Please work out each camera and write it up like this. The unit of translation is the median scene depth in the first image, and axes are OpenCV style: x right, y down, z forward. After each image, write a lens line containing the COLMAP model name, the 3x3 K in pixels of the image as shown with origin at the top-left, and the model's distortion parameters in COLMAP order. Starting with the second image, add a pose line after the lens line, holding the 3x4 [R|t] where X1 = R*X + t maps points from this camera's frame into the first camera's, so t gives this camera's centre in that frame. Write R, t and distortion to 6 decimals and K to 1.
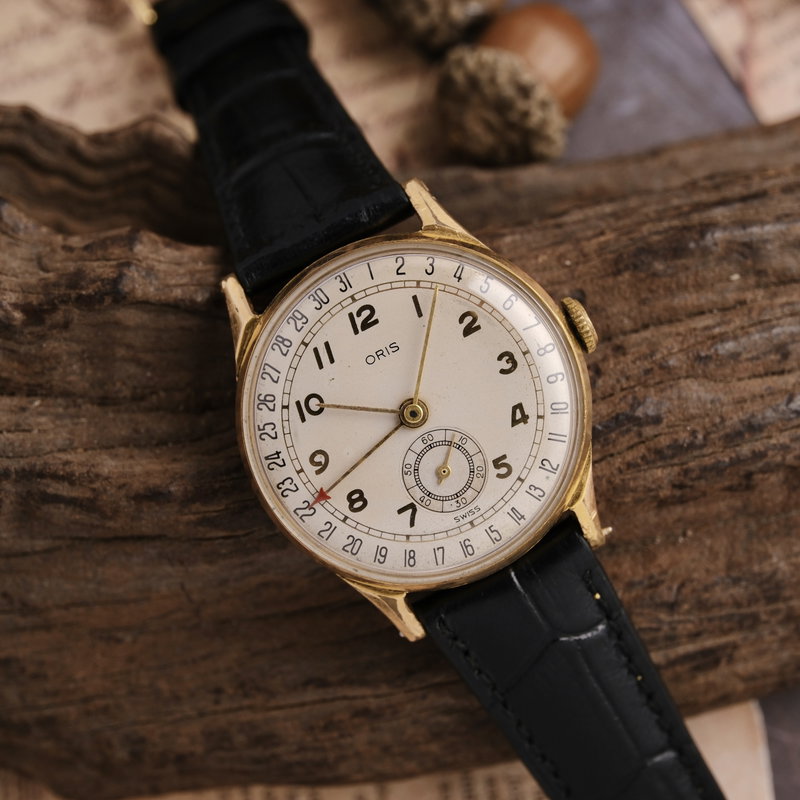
lens RADIAL K [[1454.9, 0, 399.0], [0, 1454.9, 400.8], [0, 0, 1]] dist [0.038198, 0.000000]
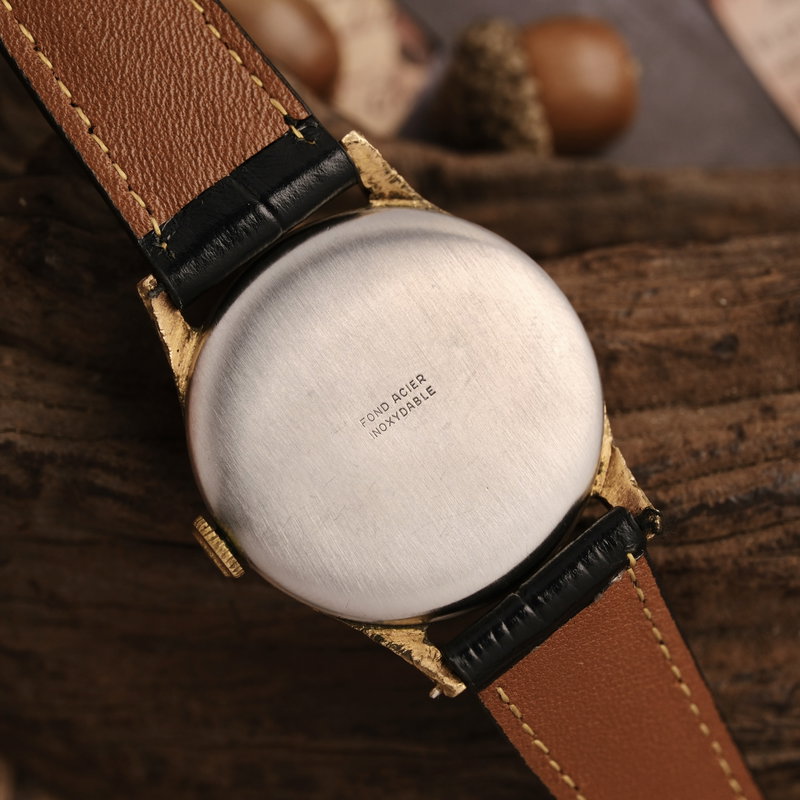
lens RADIAL K [[1454.9, 0, 405.7], [0, 1454.9, 397.4], [0, 0, 1]] dist [0.038198, 0.000000]
pose [[0.989722, 0.142051, -0.016470, -0.047916], [-0.140823, 0.988184, 0.060502, -0.064500], [0.024869, -0.057561, 0.998032, 0.130920]]
